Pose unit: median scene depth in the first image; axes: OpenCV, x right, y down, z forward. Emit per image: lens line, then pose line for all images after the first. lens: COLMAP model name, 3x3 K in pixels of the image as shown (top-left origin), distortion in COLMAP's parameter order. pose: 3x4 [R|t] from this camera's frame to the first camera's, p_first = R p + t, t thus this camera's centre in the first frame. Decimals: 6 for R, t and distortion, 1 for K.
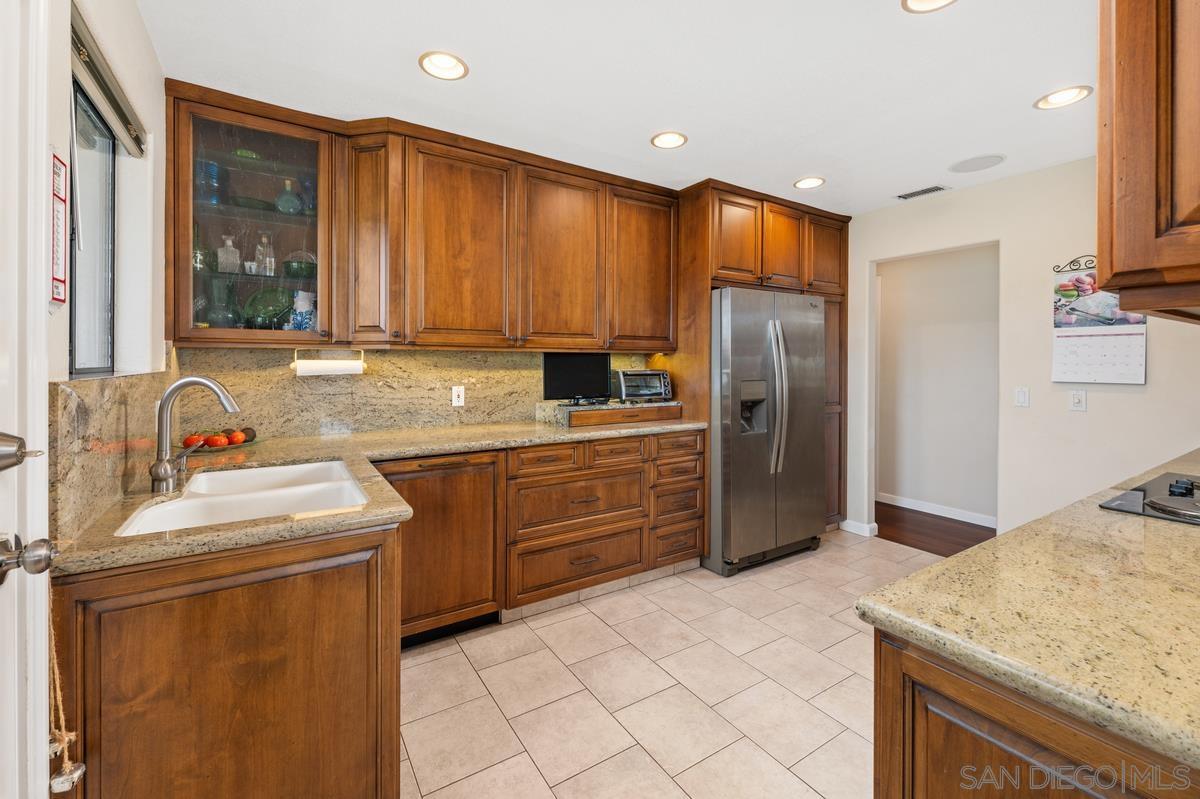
lens RADIAL K [[507.0, 0, 593.2], [0, 507.0, 363.7], [0, 0, 1]] dist [0.002817, -0.000466]
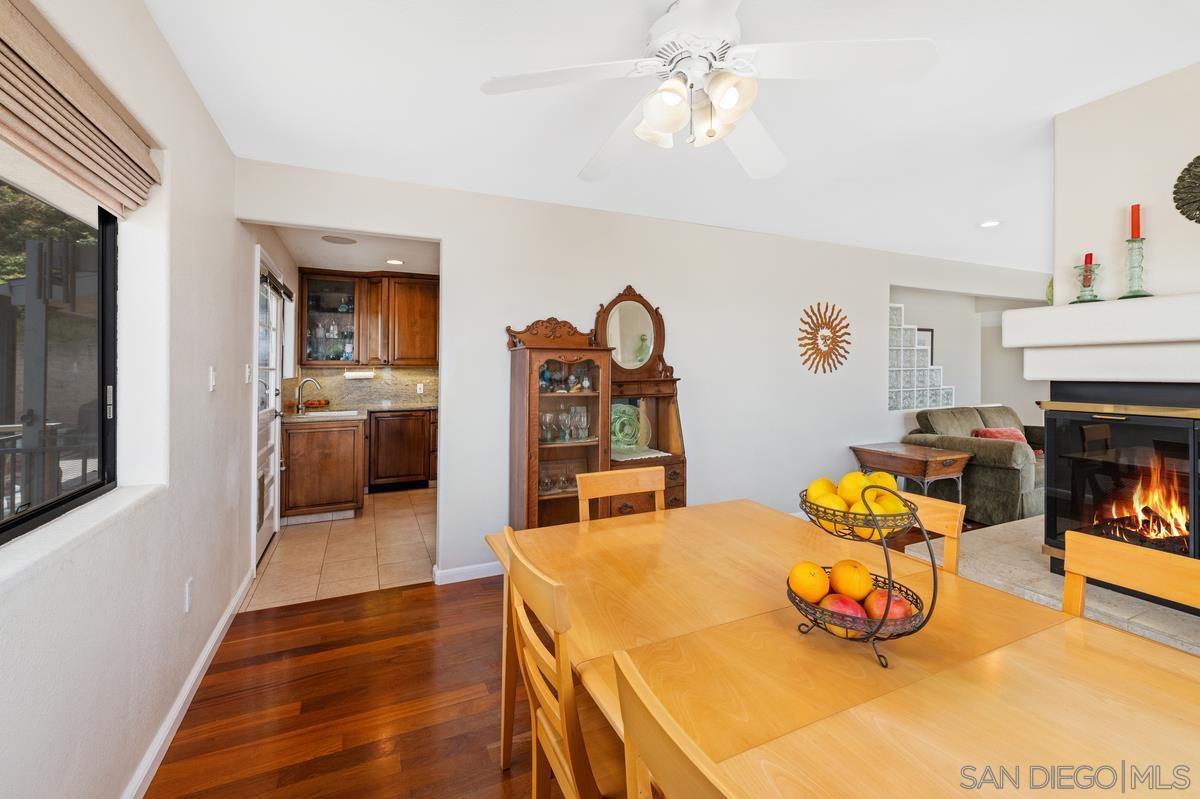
lens RADIAL K [[507.0, 0, 607.3], [0, 507.0, 359.4], [0, 0, 1]] dist [0.002817, -0.000466]
pose [[0.993090, -0.008284, -0.117064, 0.928675], [0.006121, 0.999804, -0.018827, -0.015166], [0.117197, 0.017981, 0.992946, -1.245325]]
